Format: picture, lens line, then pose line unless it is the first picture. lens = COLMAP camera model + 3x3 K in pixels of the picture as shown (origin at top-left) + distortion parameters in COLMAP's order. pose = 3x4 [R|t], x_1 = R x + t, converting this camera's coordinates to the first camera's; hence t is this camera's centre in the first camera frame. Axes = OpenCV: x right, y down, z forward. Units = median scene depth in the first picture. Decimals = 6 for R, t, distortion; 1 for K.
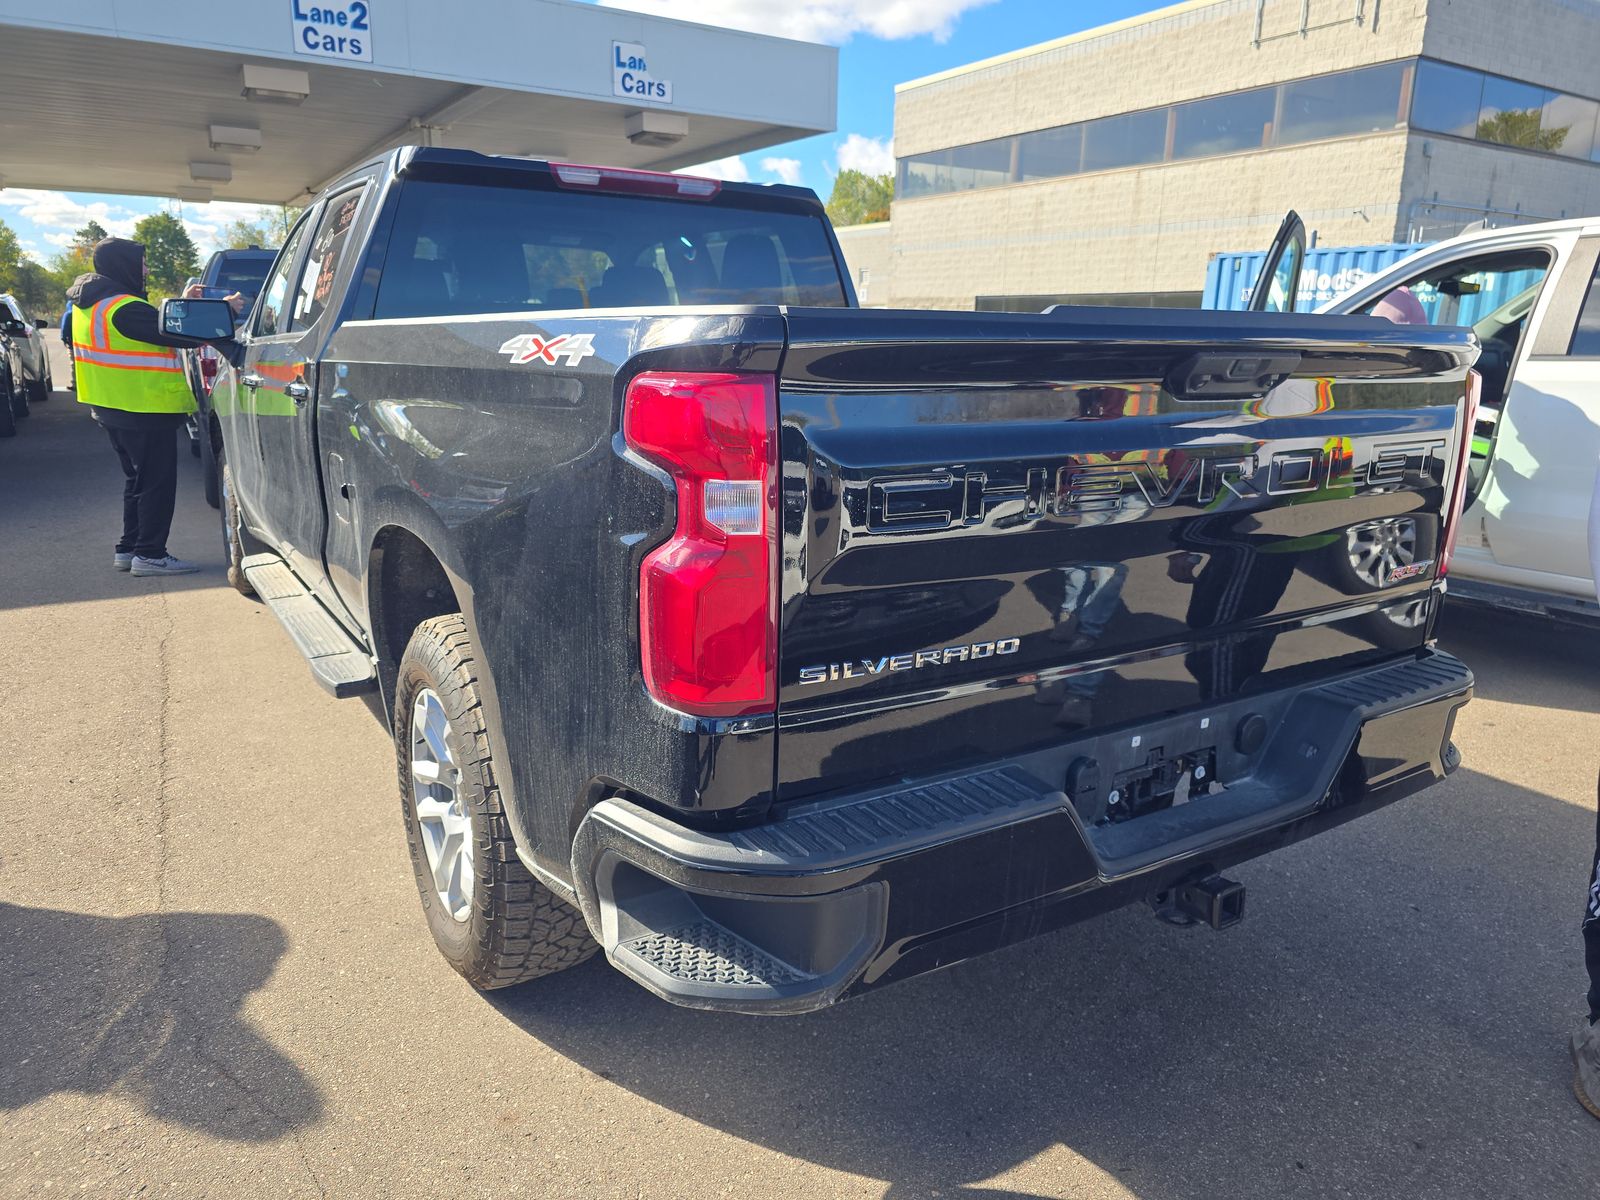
lens RADIAL K [[1089.6, 0, 797.0], [0, 1089.6, 605.6], [0, 0, 1]] dist [0.055062, -0.052871]
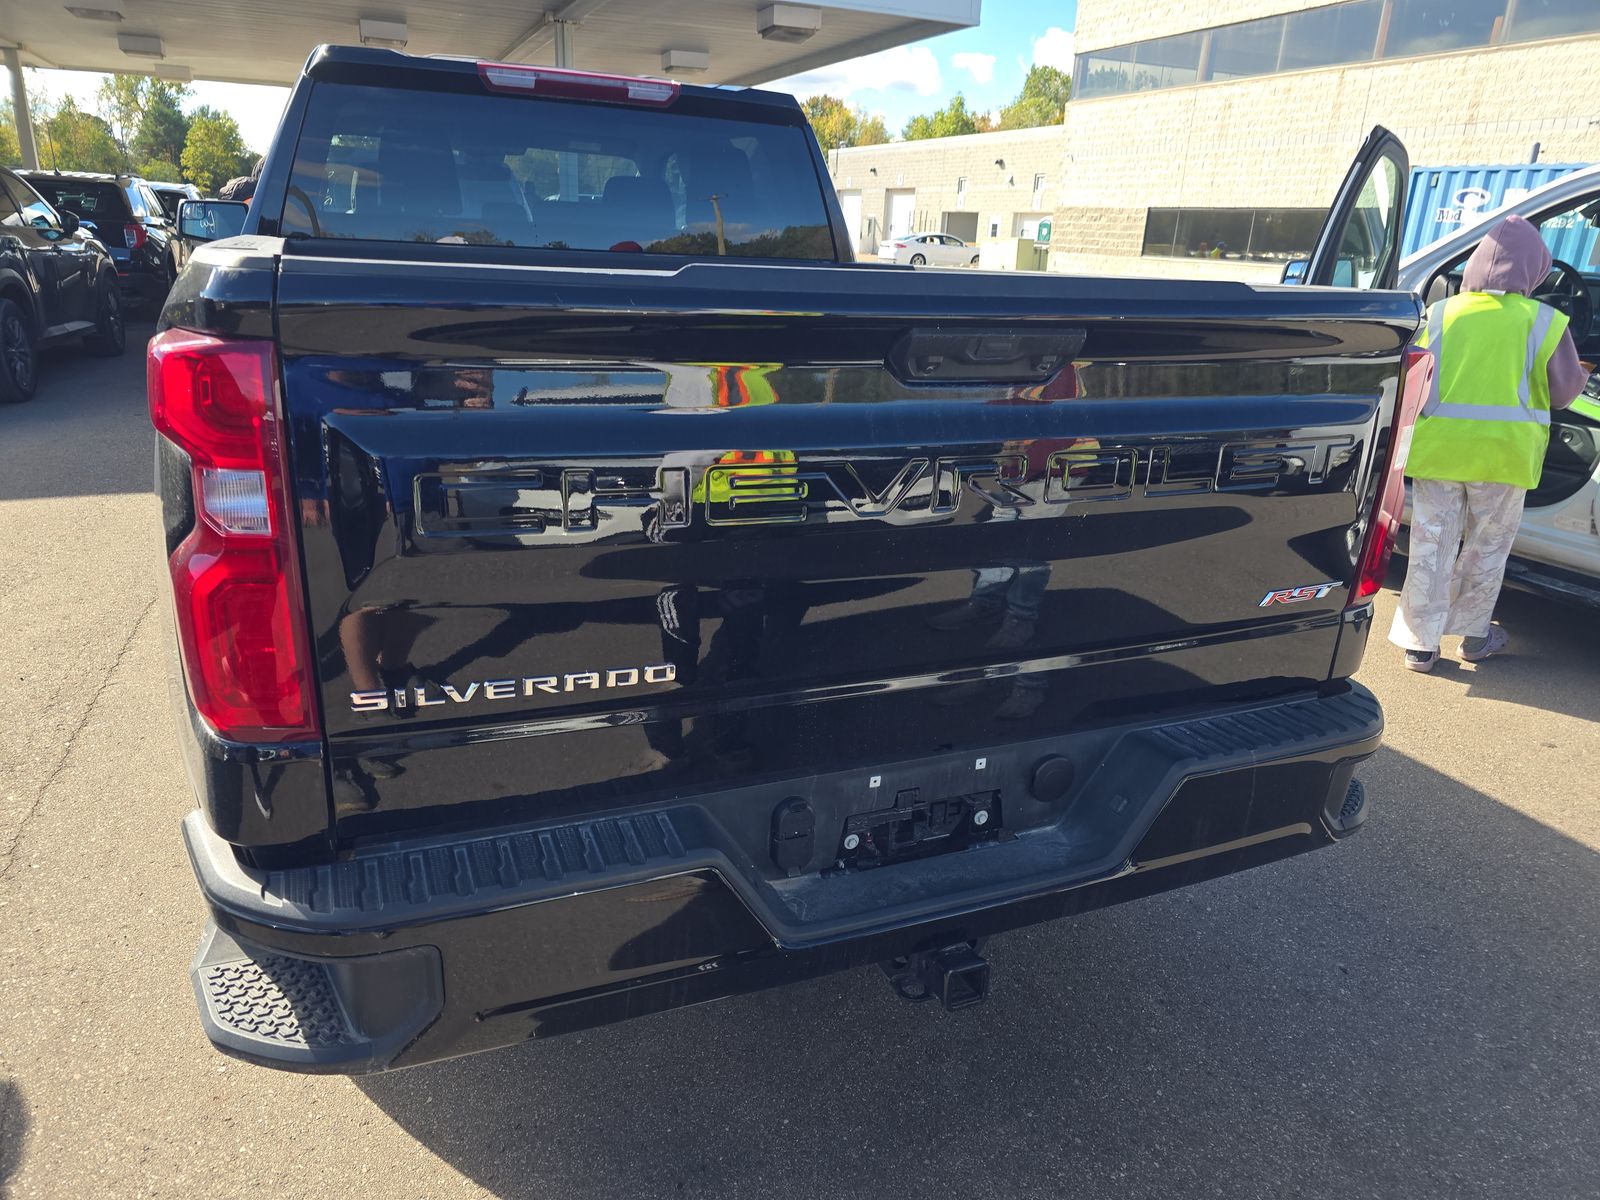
lens RADIAL K [[1083.4, 0, 800.0], [0, 1083.4, 600.0], [0, 0, 1]] dist [0.047717, -0.040545]
pose [[0.986951, 0.076430, -0.141726, 0.054836], [-0.065318, 0.994533, 0.081473, -0.012340], [0.147178, -0.071152, 0.986548, 0.026159]]
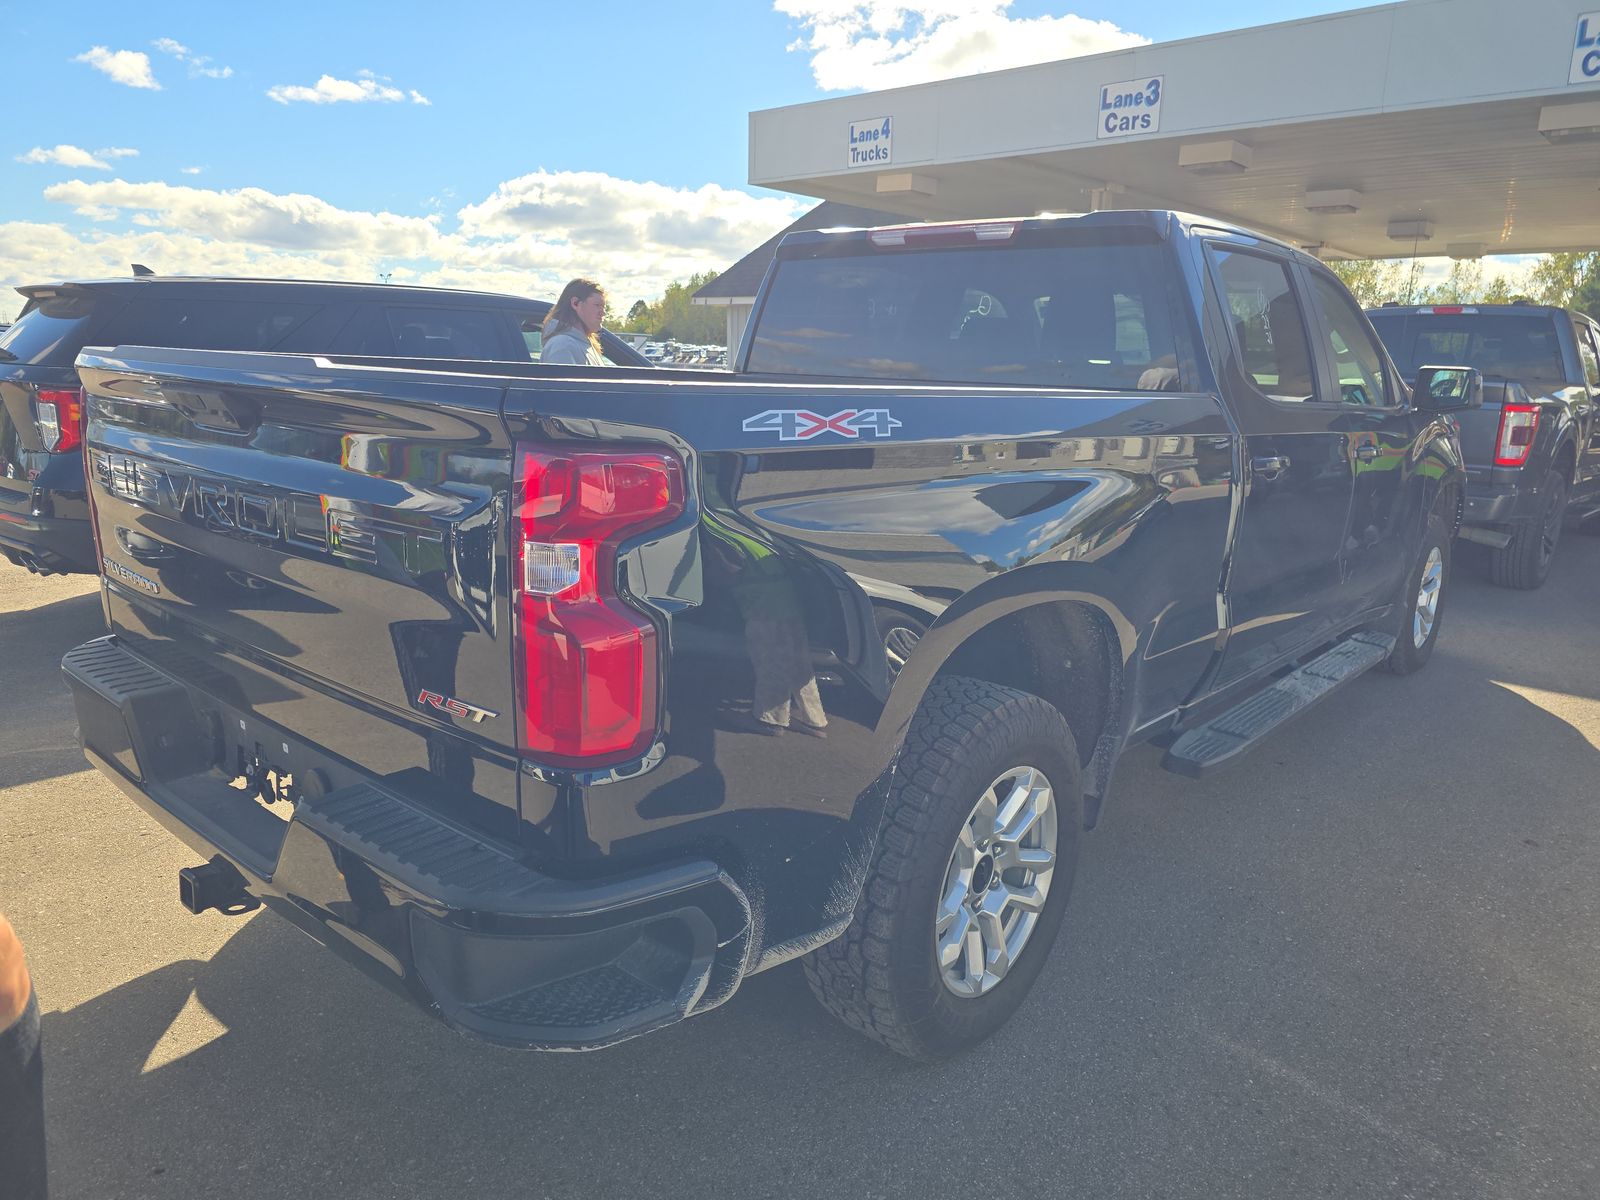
lens RADIAL K [[1089.6, 0, 797.0], [0, 1089.6, 605.6], [0, 0, 1]] dist [0.055062, -0.052871]
pose [[0.299468, 0.206969, -0.931388, 0.295299], [-0.254499, 0.958147, 0.131087, -0.046974], [0.919537, 0.197781, 0.339608, 0.192002]]
